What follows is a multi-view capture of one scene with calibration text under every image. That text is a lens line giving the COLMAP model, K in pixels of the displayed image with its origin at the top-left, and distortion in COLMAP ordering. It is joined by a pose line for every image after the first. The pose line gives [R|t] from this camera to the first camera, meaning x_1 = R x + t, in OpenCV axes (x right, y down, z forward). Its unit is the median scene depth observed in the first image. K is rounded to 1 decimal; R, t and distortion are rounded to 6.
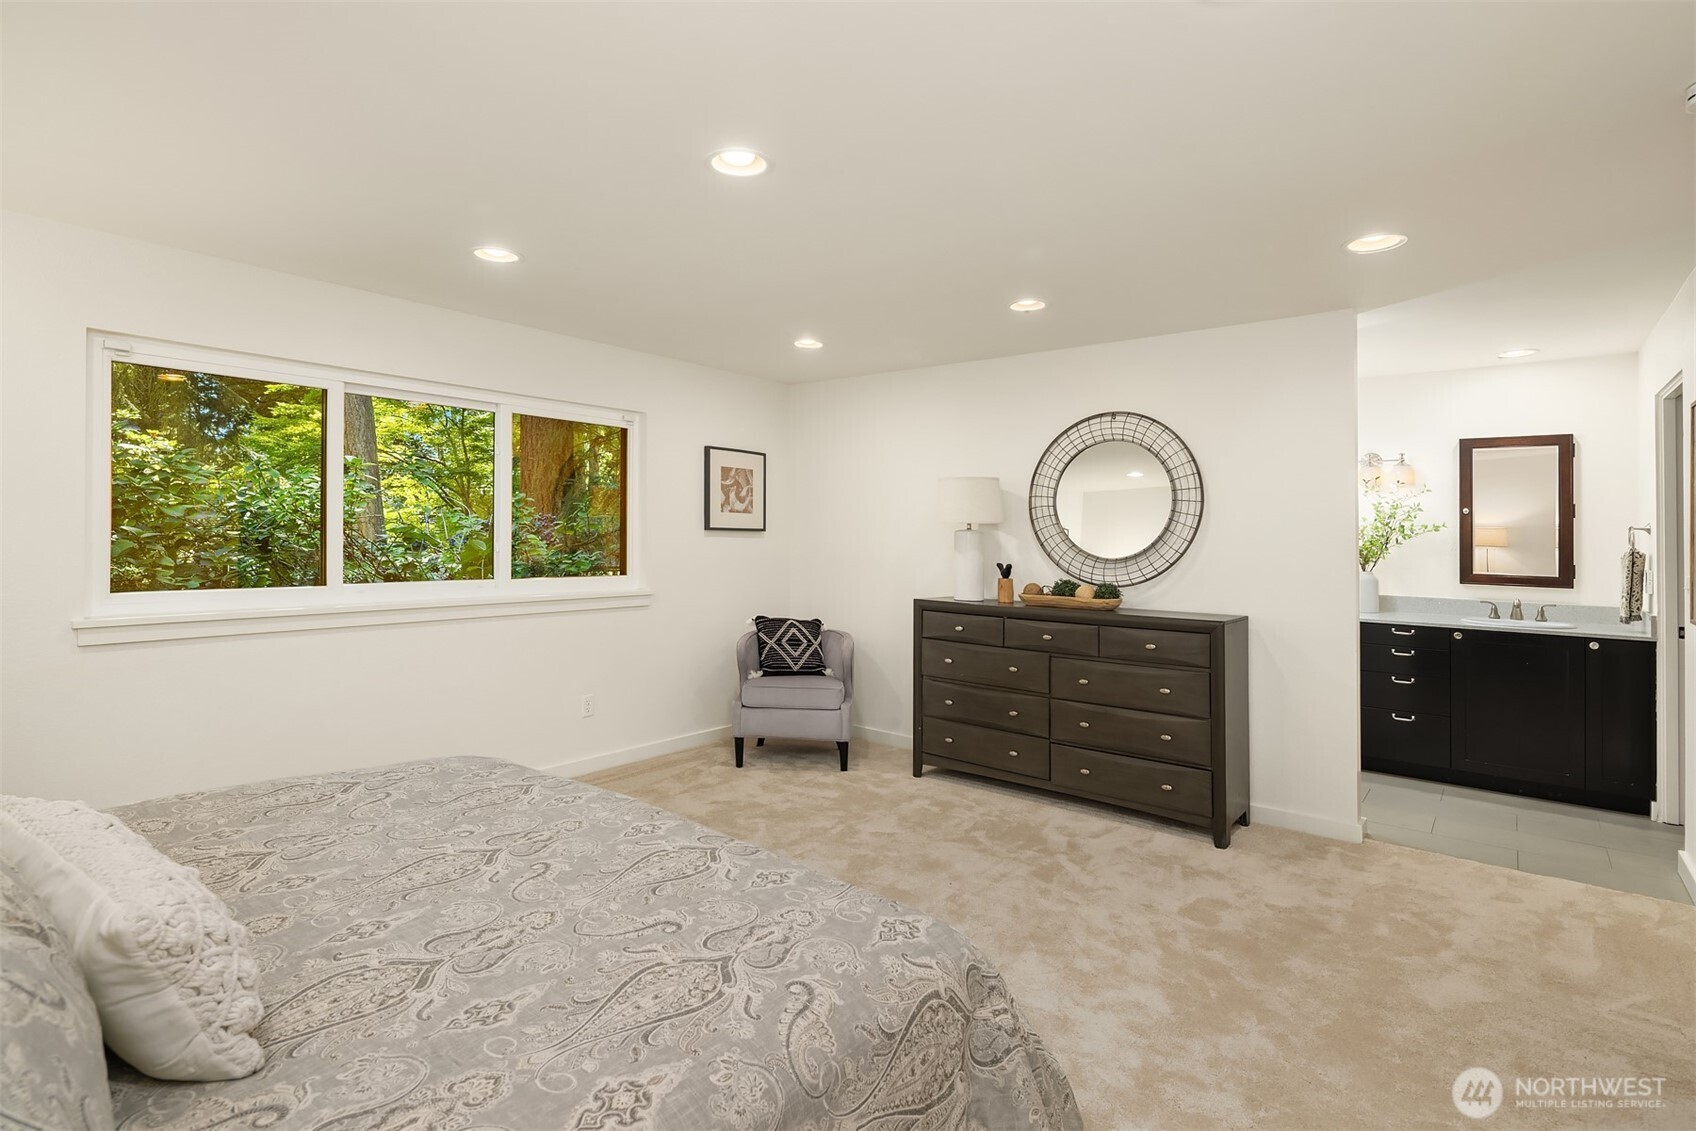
lens RADIAL K [[819.8, 0, 846.9], [0, 819.8, 558.1], [0, 0, 1]] dist [0.000171, -0.000372]
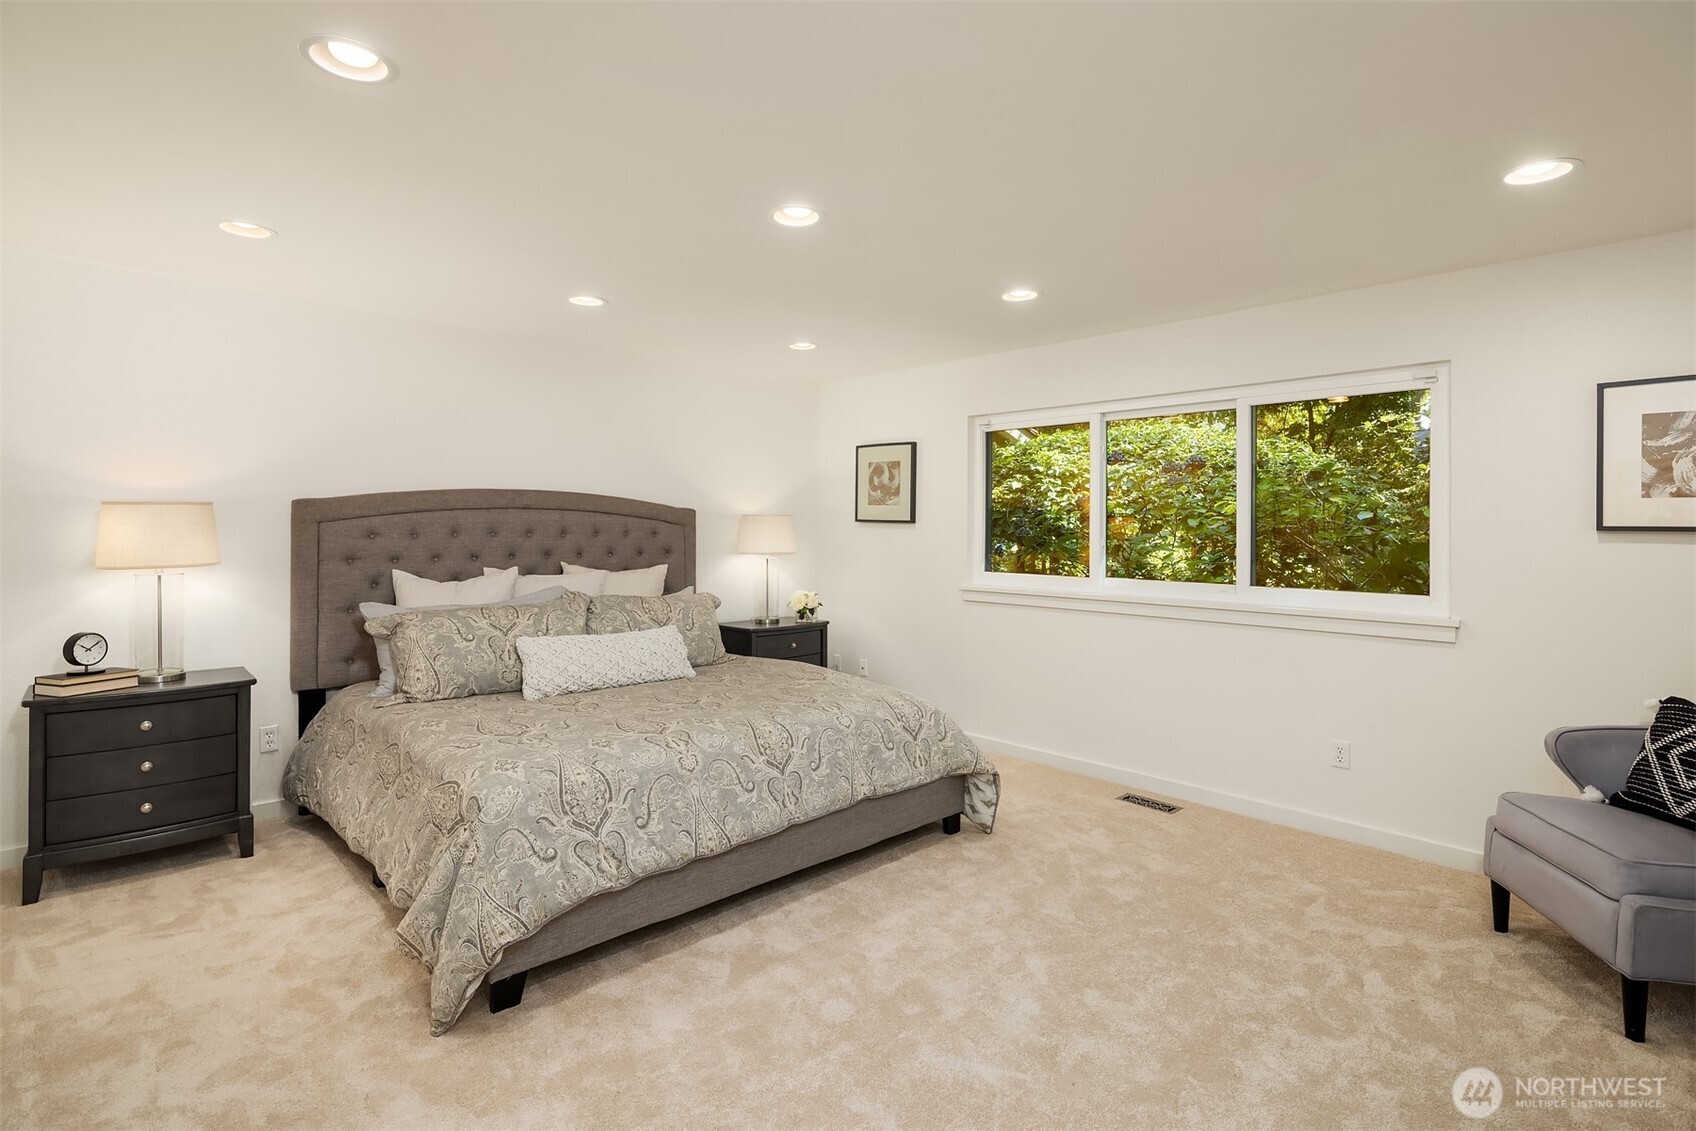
lens RADIAL K [[819.8, 0, 846.9], [0, 819.8, 558.1], [0, 0, 1]] dist [0.000171, -0.000372]
pose [[-0.106349, 0.016675, -0.994189, 0.549385], [-0.044365, 0.998784, 0.021498, -0.005236], [0.993339, 0.046394, -0.105480, 0.652377]]
